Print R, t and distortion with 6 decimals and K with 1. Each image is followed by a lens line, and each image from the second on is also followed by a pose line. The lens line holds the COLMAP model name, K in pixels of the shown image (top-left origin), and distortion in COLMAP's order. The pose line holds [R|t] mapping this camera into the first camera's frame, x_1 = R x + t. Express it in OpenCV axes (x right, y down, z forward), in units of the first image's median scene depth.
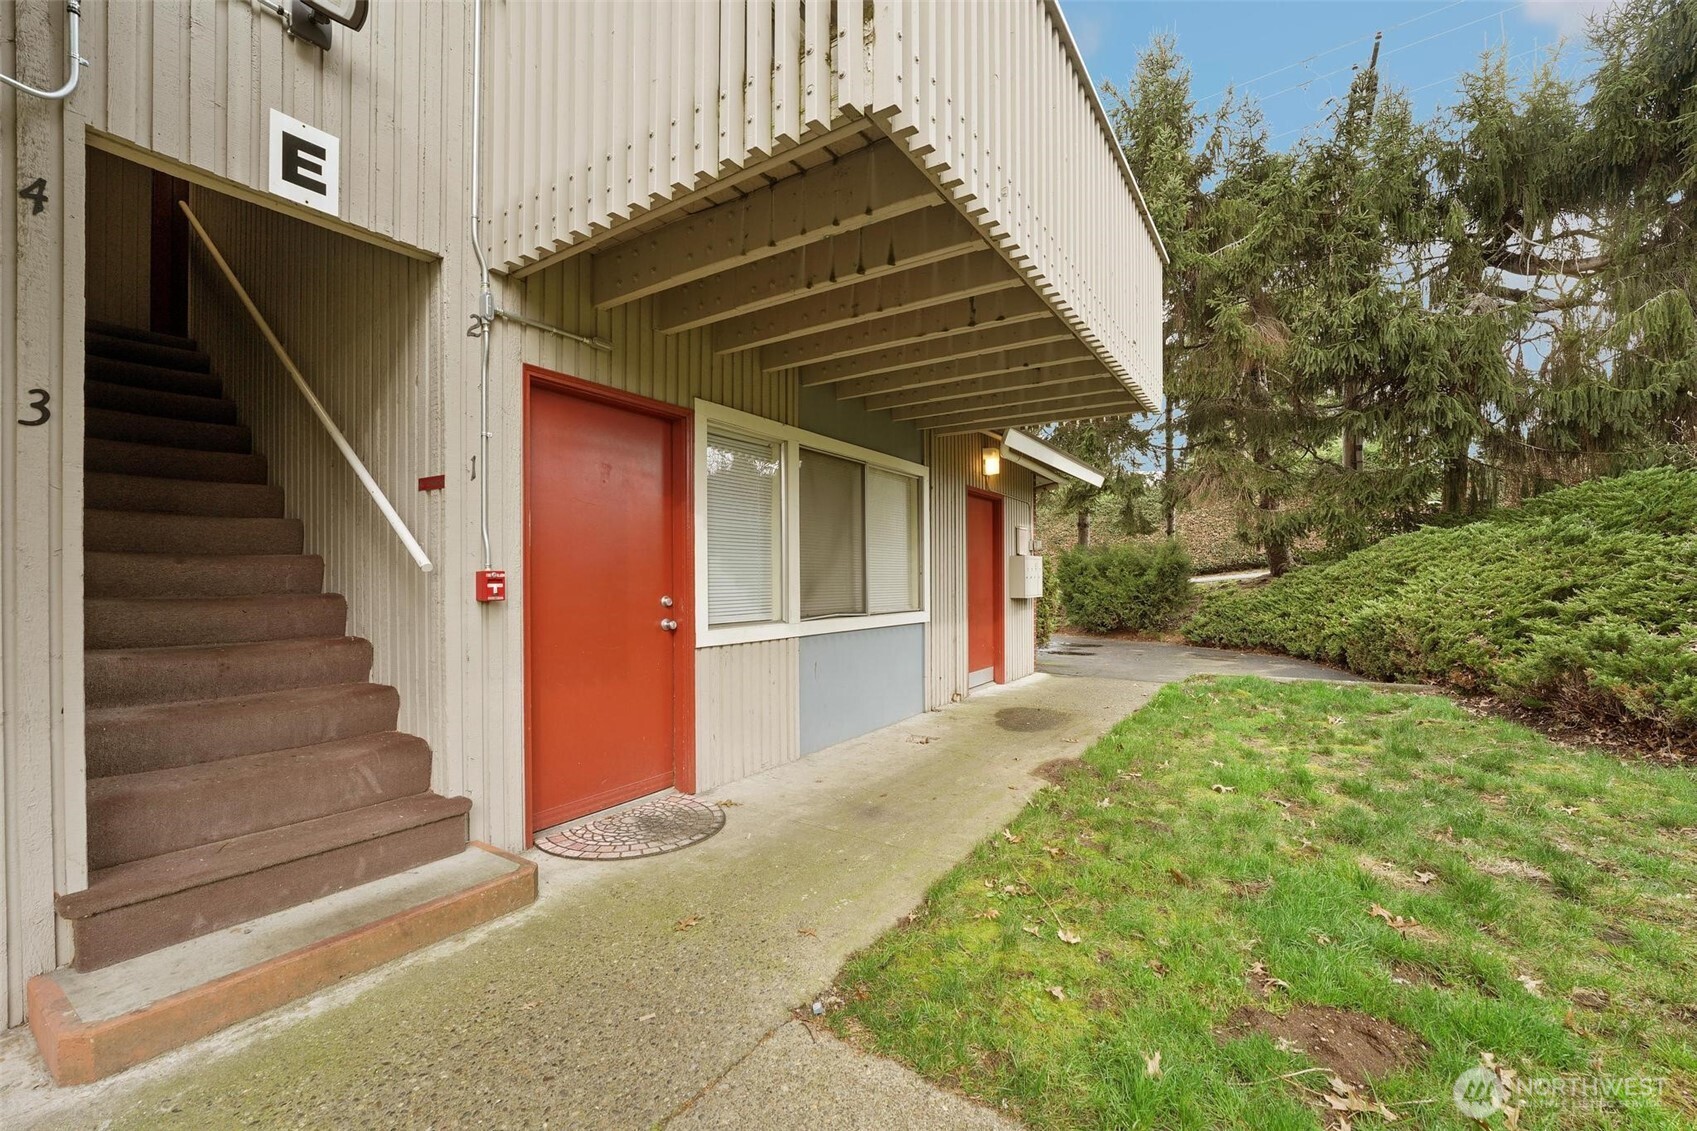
lens RADIAL K [[687.1, 0, 848.5], [0, 687.1, 580.4], [0, 0, 1]] dist [-0.040623, 0.007400]
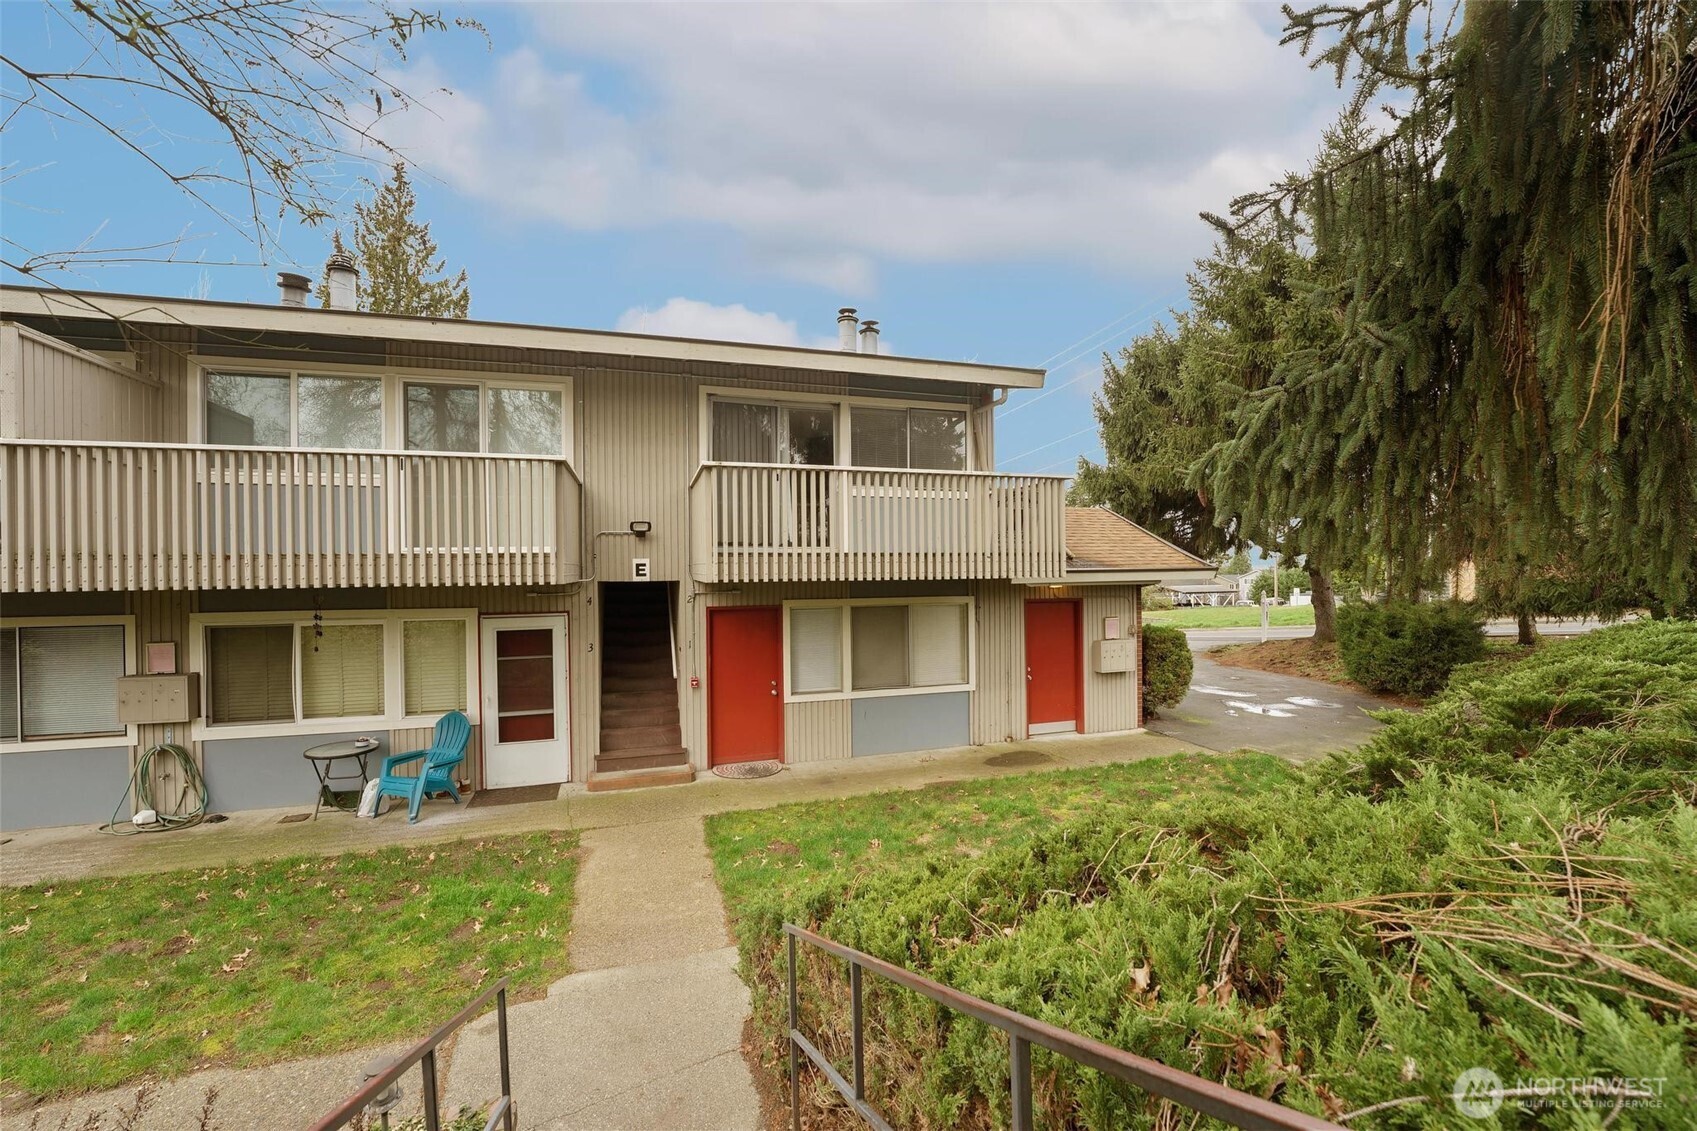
lens RADIAL K [[693.6, 0, 861.8], [0, 693.6, 567.3], [0, 0, 1]] dist [-0.023788, 0.000725]
pose [[0.780810, -0.011092, -0.624670, 1.932289], [0.008397, 0.999938, -0.007260, -0.458251], [0.624712, 0.000423, 0.780855, -0.940539]]
